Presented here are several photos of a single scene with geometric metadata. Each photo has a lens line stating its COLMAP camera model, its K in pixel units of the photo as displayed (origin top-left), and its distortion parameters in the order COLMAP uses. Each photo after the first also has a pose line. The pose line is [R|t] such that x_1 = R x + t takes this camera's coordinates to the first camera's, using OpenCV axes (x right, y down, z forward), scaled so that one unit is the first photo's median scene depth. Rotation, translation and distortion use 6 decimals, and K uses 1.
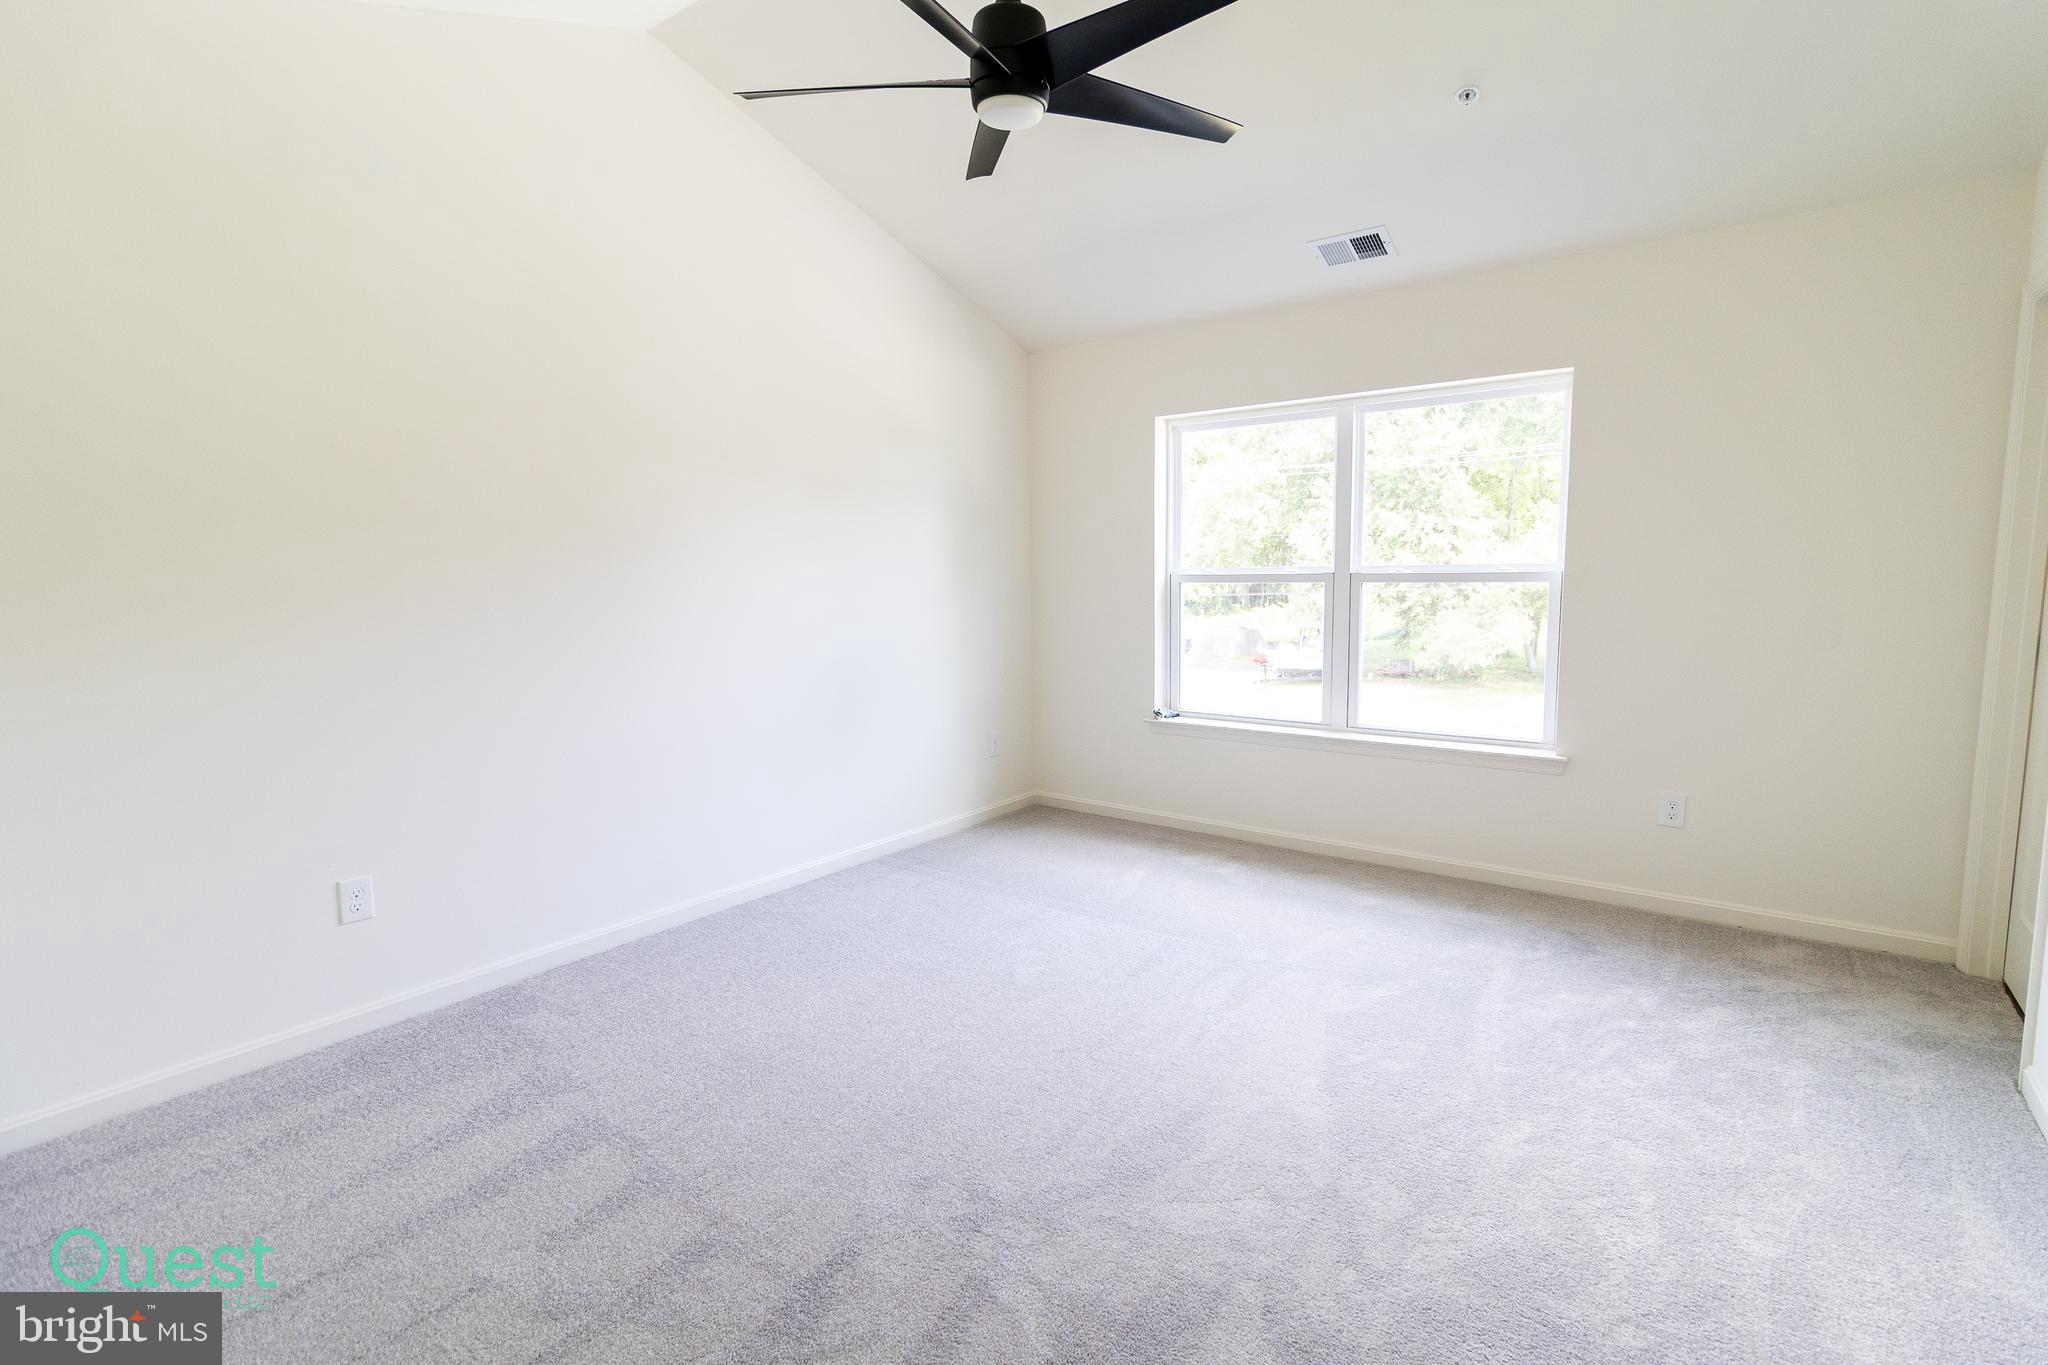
lens RADIAL K [[943.5, 0, 1047.2], [0, 943.5, 673.5], [0, 0, 1]] dist [0.001697, 0.000096]
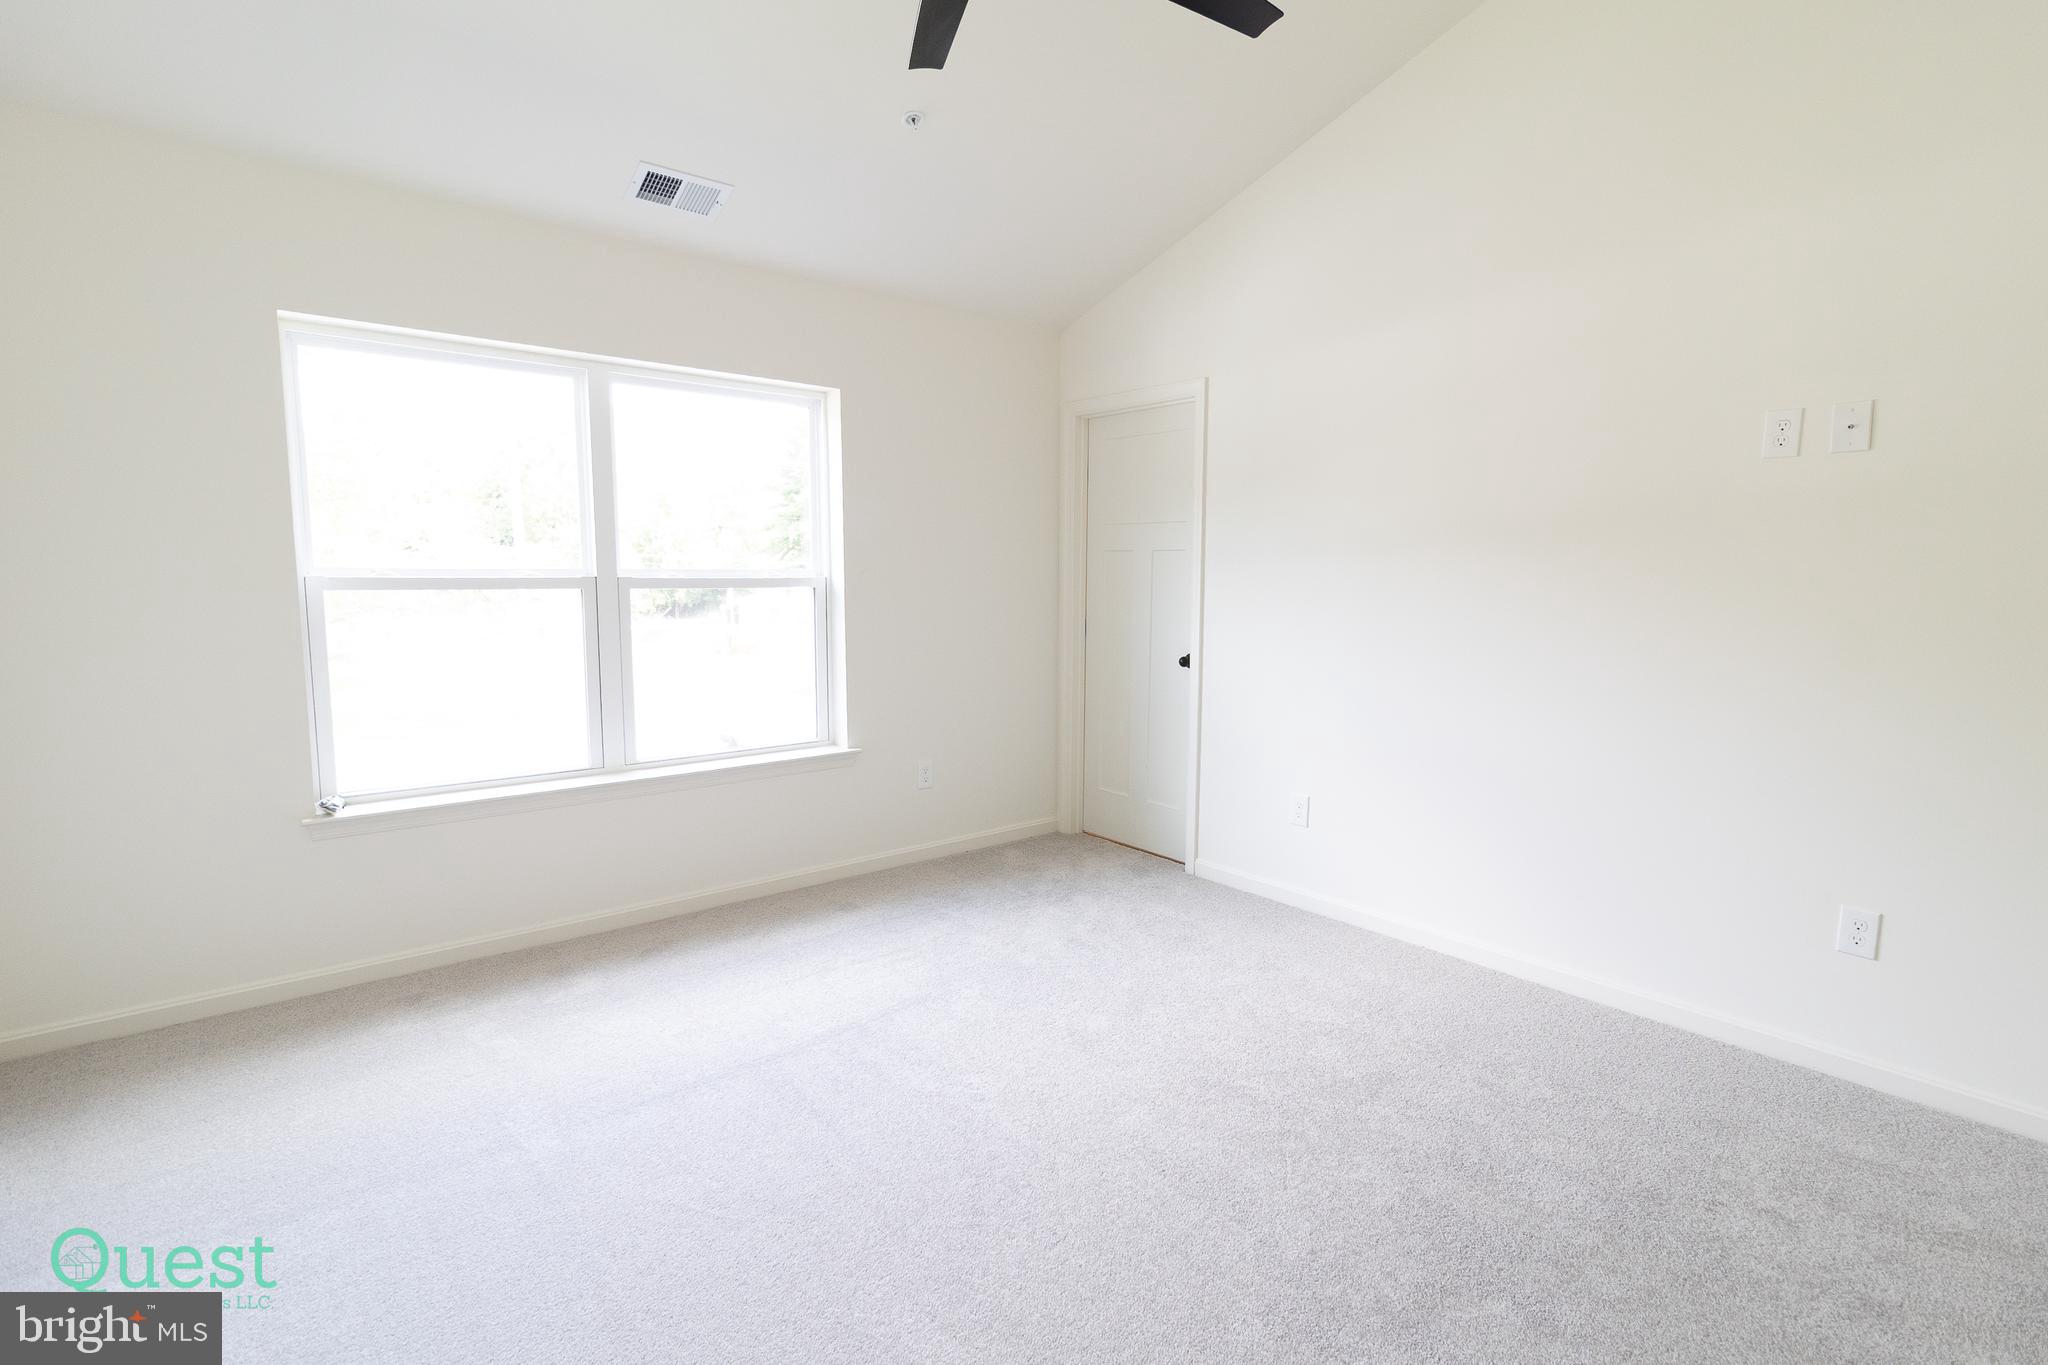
lens RADIAL K [[943.5, 0, 1047.2], [0, 943.5, 673.5], [0, 0, 1]] dist [0.001697, 0.000096]
pose [[0.235772, -0.084056, 0.968167, -0.424397], [0.101996, 0.992890, 0.061364, -0.039050], [-0.966441, 0.084281, 0.242669, 0.487587]]
